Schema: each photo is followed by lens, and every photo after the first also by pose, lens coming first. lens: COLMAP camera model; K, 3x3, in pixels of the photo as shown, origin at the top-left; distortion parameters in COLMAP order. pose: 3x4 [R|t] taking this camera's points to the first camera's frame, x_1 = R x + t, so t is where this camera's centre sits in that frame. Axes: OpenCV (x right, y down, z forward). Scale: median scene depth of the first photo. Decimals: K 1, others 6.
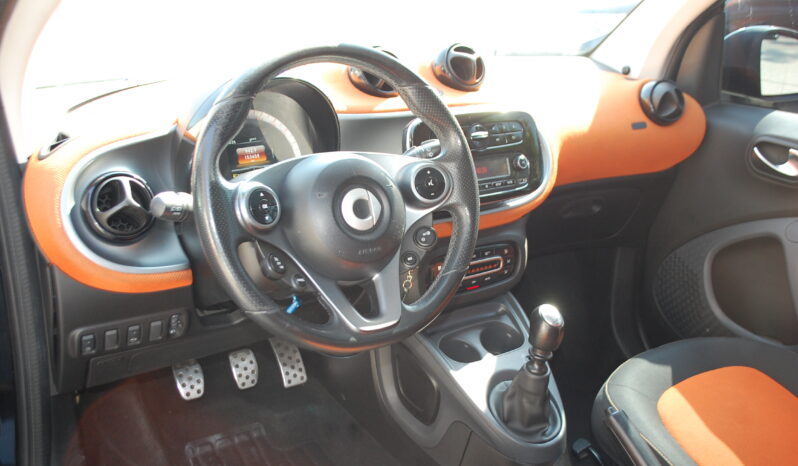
lens RADIAL K [[820.3, 0, 396.3], [0, 820.3, 238.9], [0, 0, 1]] dist [-0.000595, 0.000000]
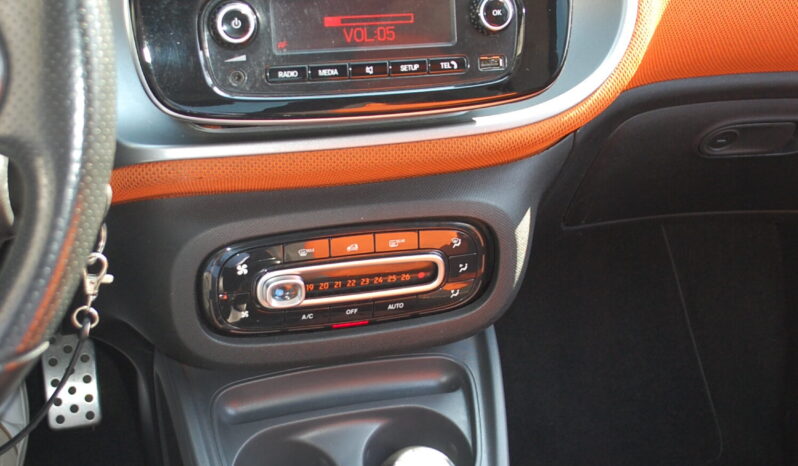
lens RADIAL K [[1169.3, 0, 397.8], [0, 1169.3, 234.1], [0, 0, 1]] dist [-0.040227, 0.000000]
pose [[0.959750, 0.150524, -0.237113, 0.253724], [-0.115828, 0.981245, 0.154084, -0.074184], [0.255859, -0.120418, 0.959185, 0.513820]]
